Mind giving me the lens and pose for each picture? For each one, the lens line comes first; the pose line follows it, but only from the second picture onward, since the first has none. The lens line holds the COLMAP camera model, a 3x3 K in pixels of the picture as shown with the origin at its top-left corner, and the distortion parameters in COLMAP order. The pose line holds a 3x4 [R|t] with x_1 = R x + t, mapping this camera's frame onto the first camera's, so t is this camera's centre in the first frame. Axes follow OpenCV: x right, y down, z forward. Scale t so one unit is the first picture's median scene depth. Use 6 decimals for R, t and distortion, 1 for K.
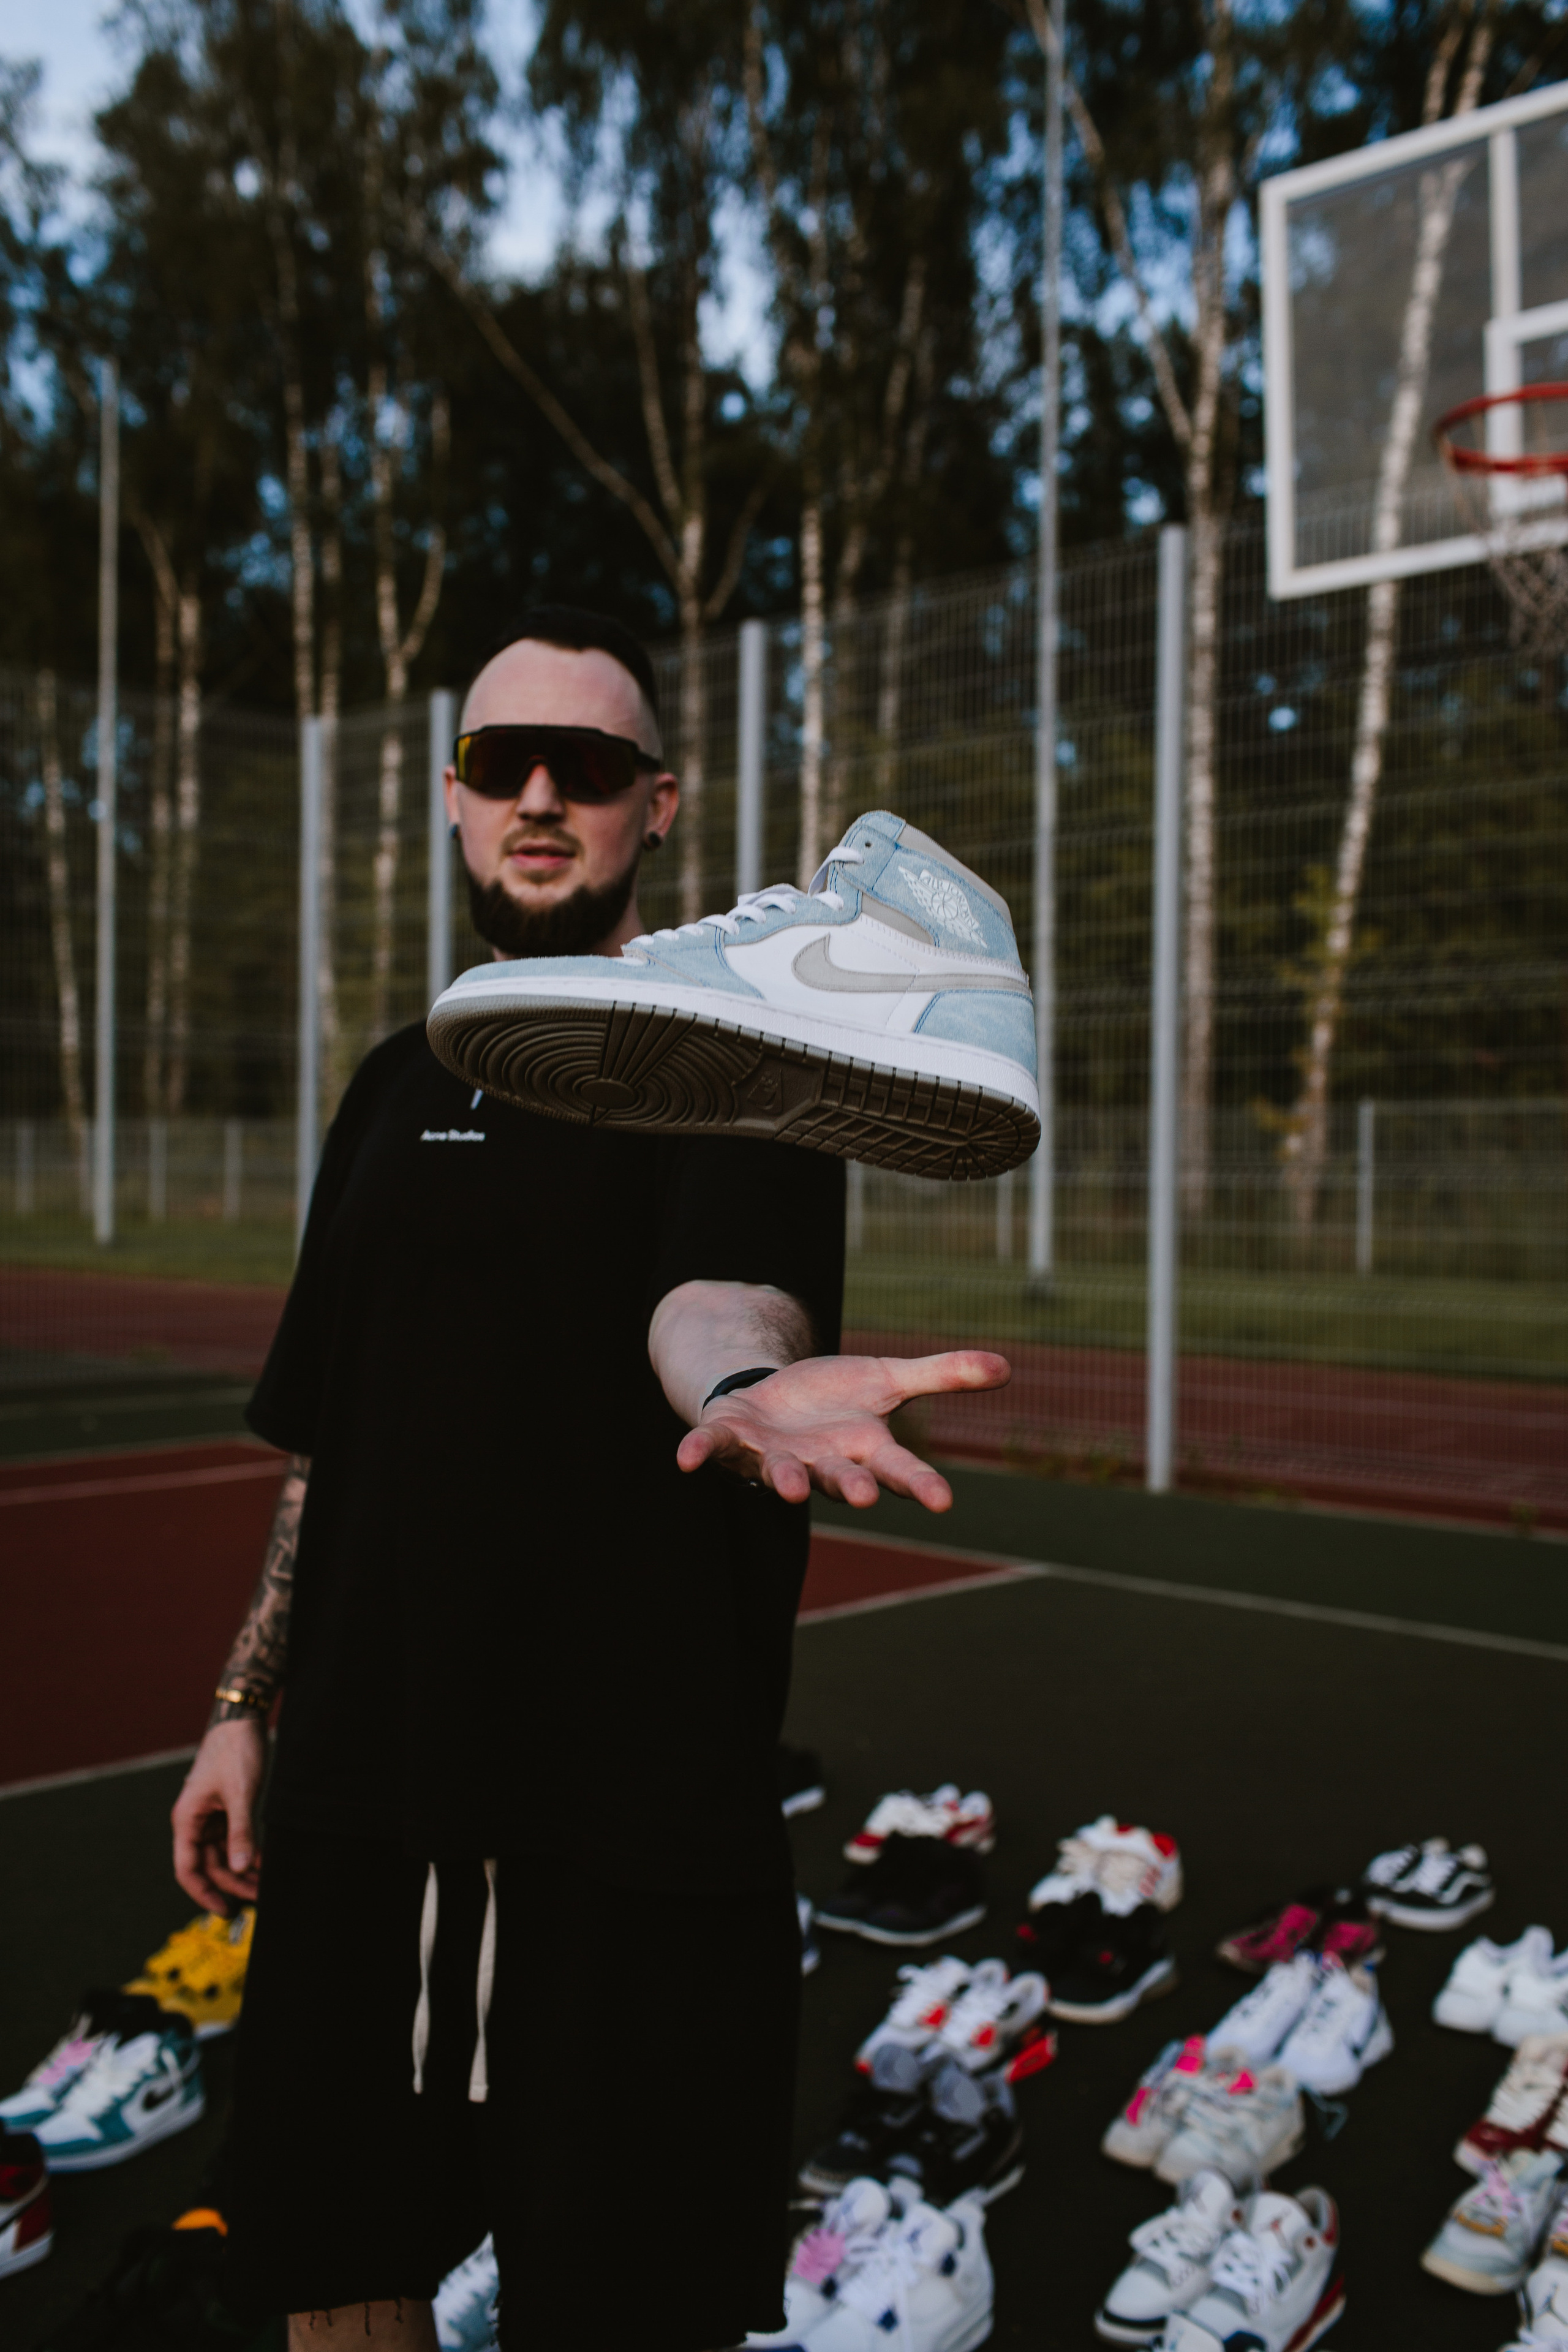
lens RADIAL K [[2243.7, 0, 773.7], [0, 2243.7, 1180.1], [0, 0, 1]] dist [0.002070, 0.000416]
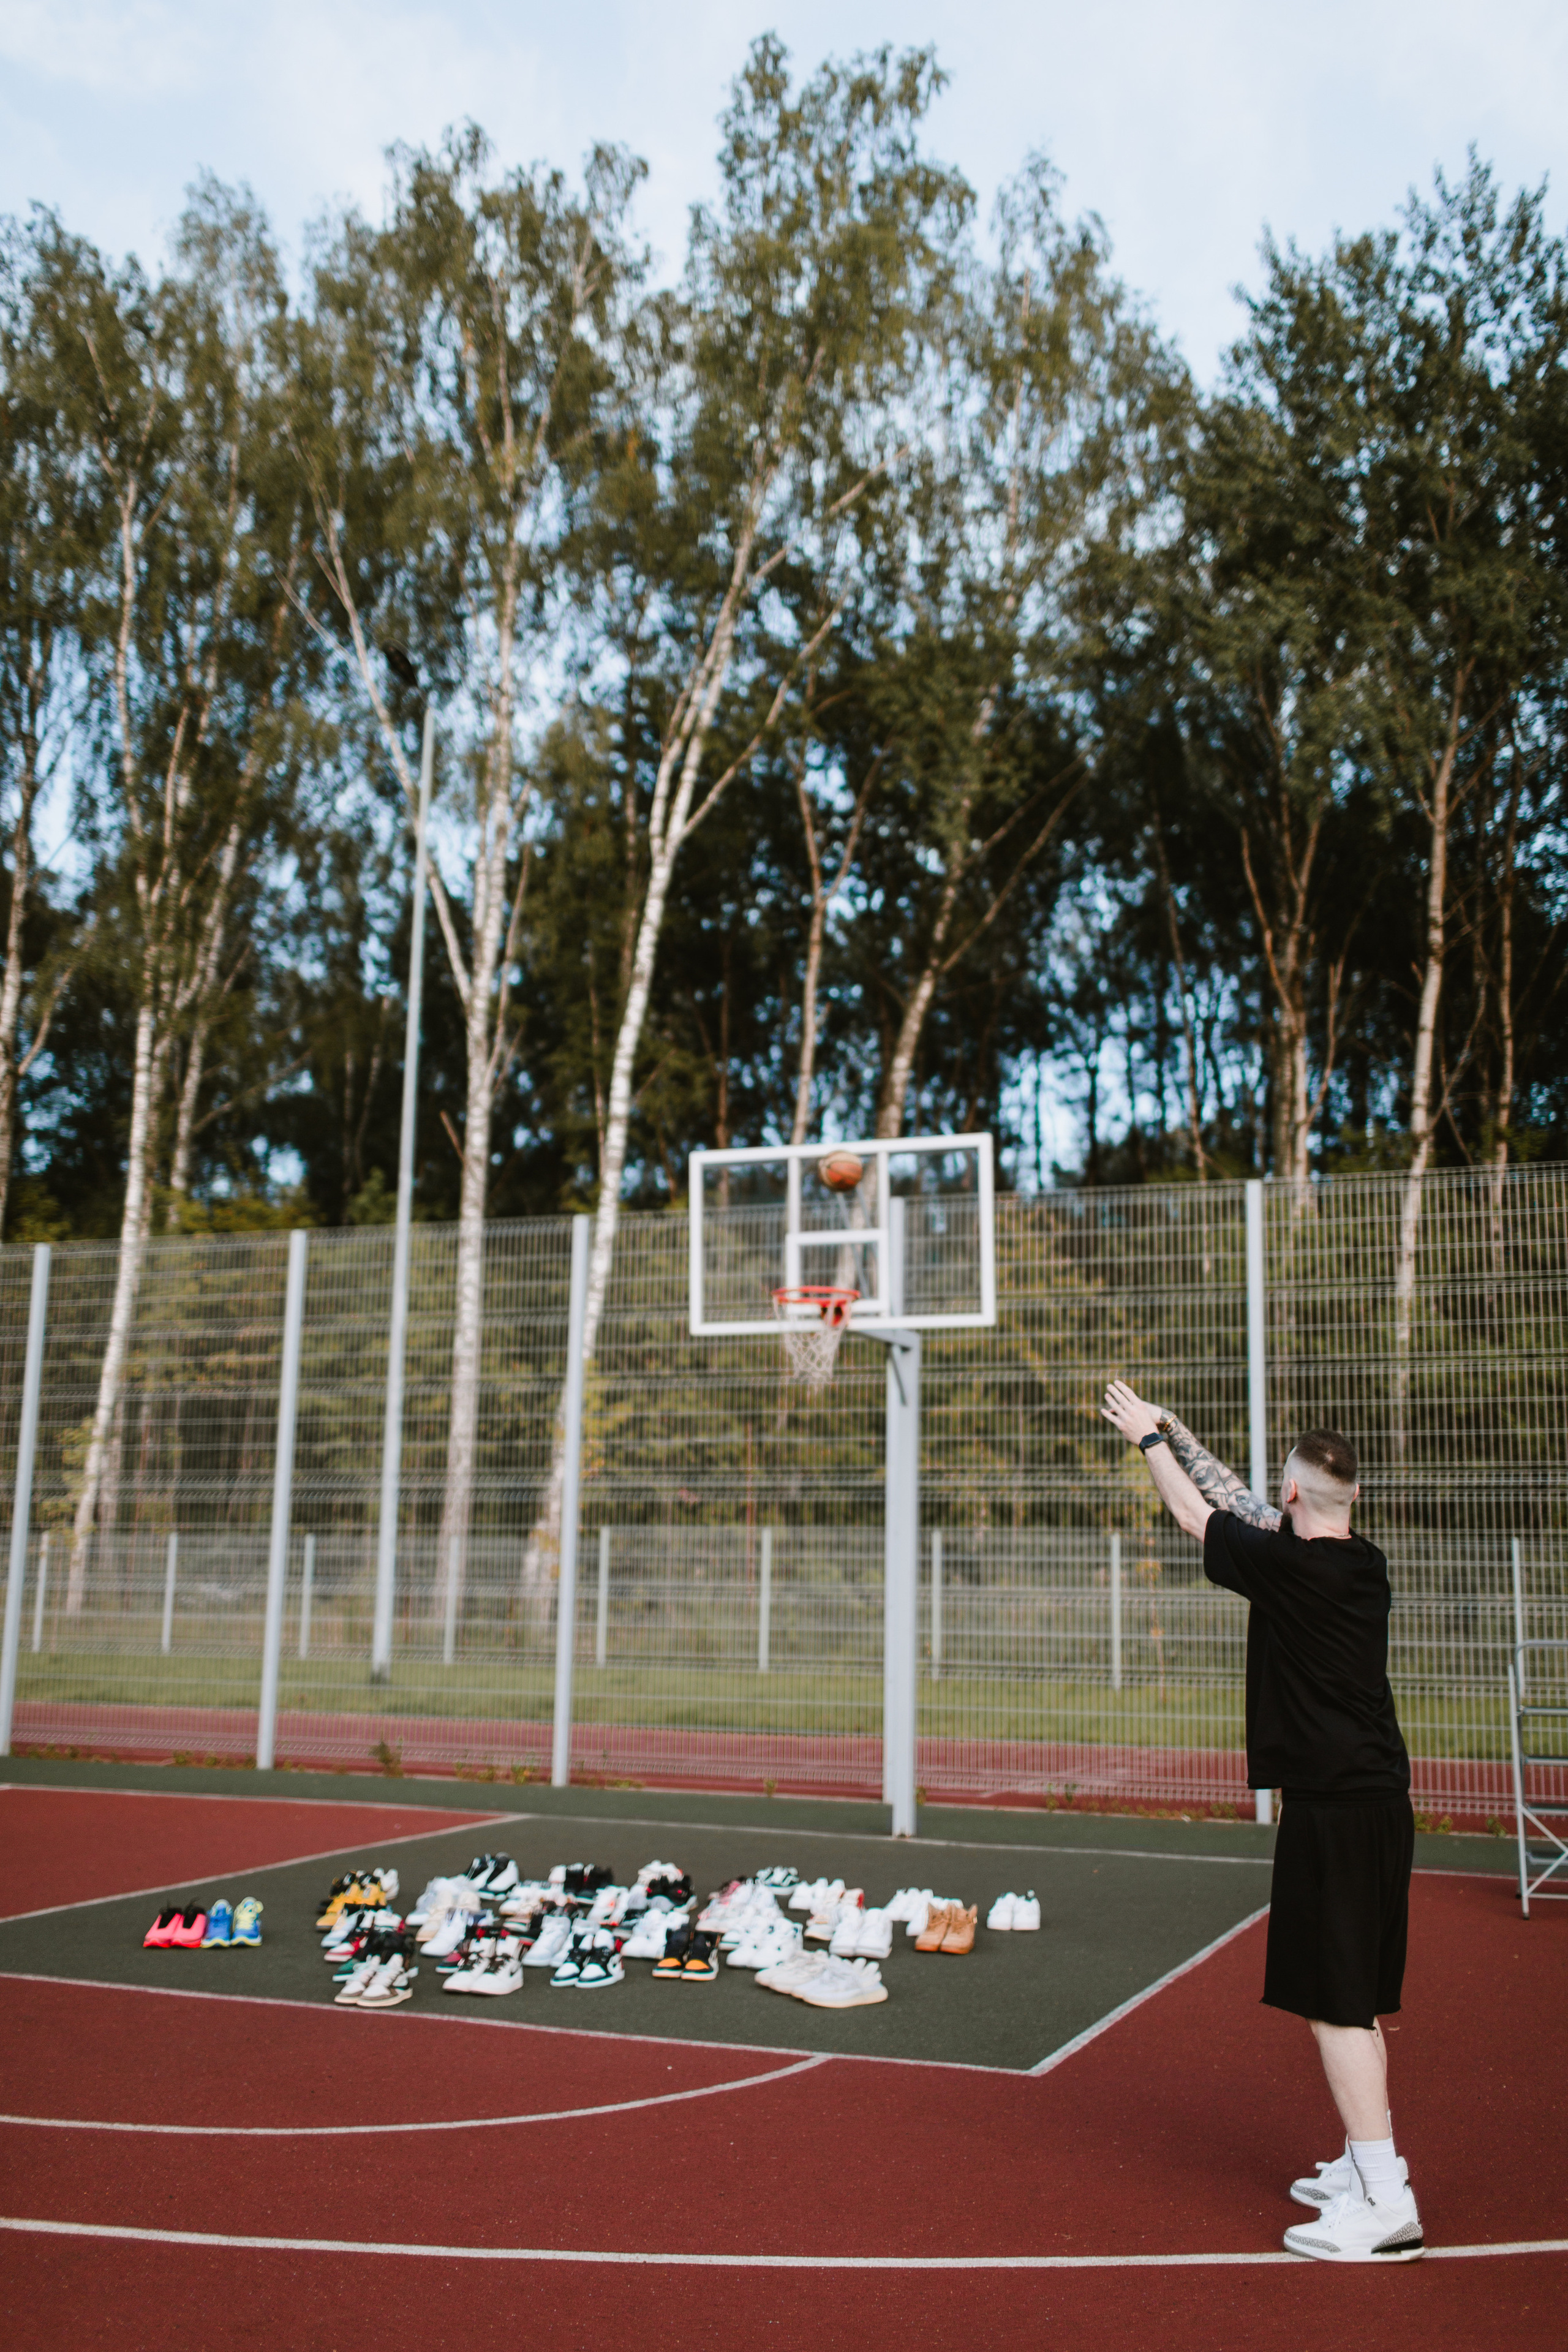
lens RADIAL K [[2245.9, 0, 787.9], [0, 2245.9, 1155.6], [0, 0, 1]] dist [0.002688, 0.010855]
pose [[0.930320, 0.074006, 0.359204, -0.099290], [-0.005465, 0.982118, -0.188189, -0.002723], [-0.366708, 0.173113, 0.914088, -0.218526]]
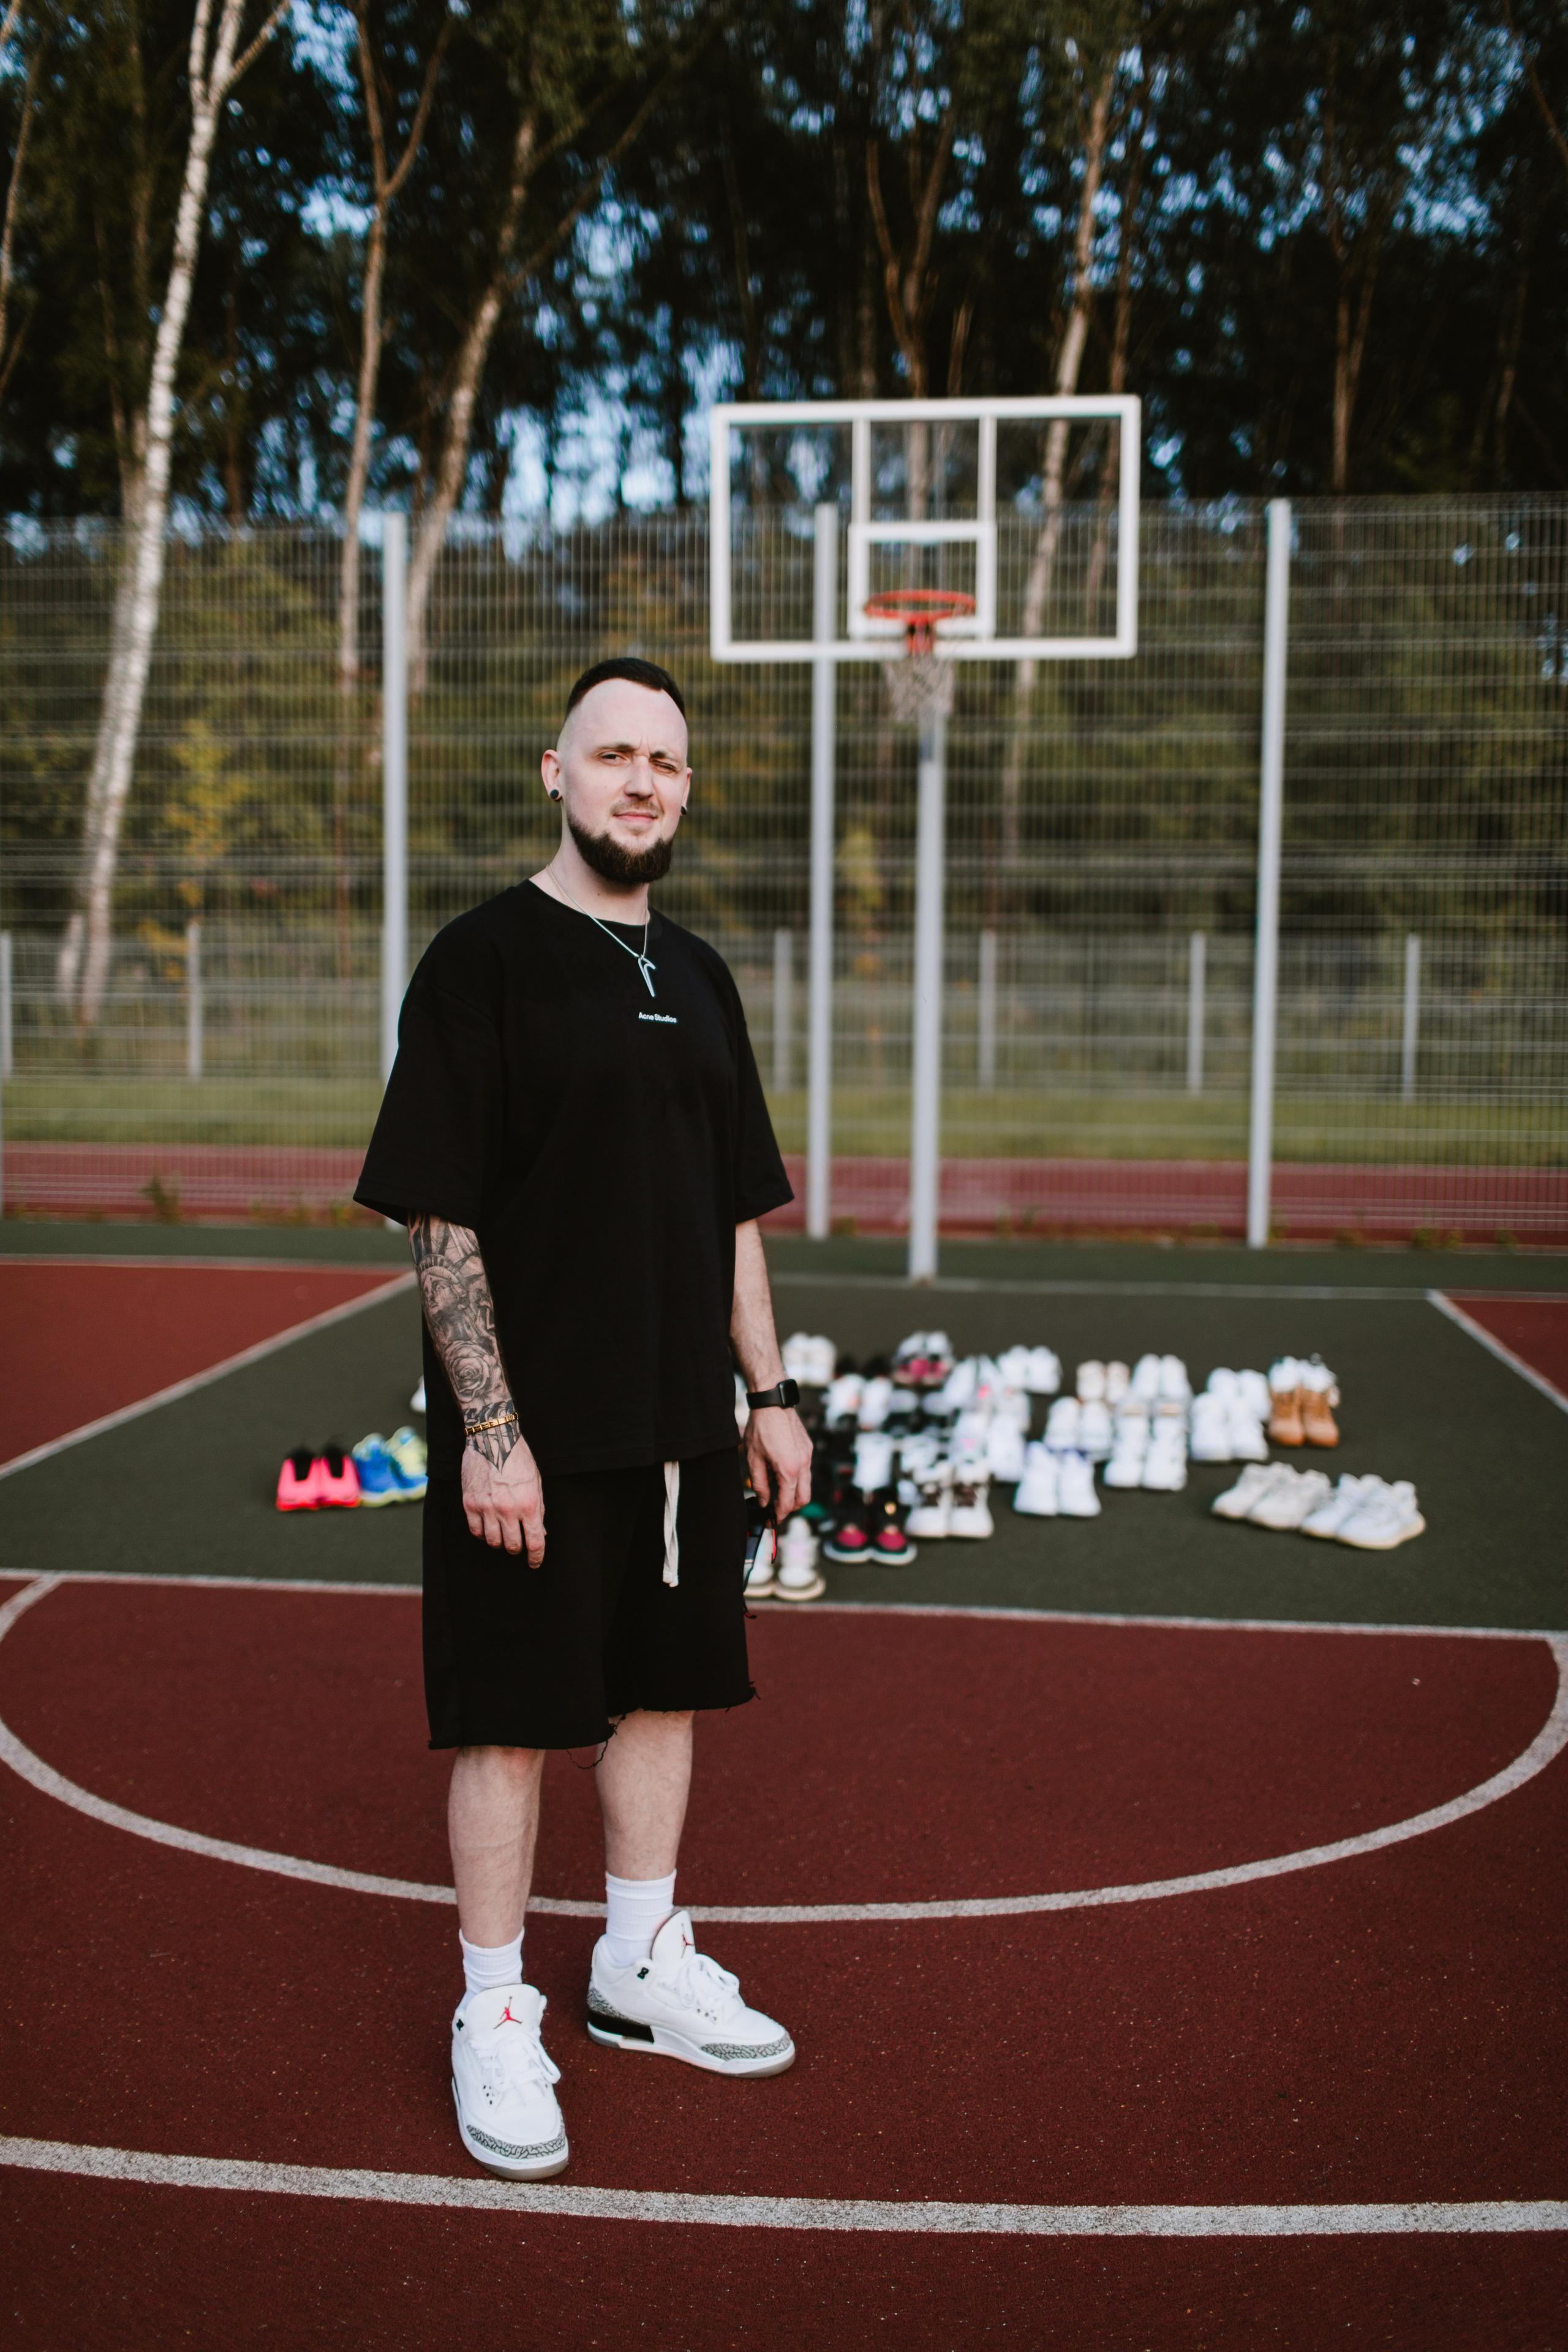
lens RADIAL K [[2245.9, 0, 787.9], [0, 2245.9, 1155.6], [0, 0, 1]] dist [0.002688, 0.010855]
pose [[0.798537, -0.045719, 0.600207, -0.150333], [0.000761, 0.997187, 0.074946, -0.002621], [-0.601945, -0.059391, 0.796326, -0.078714]]
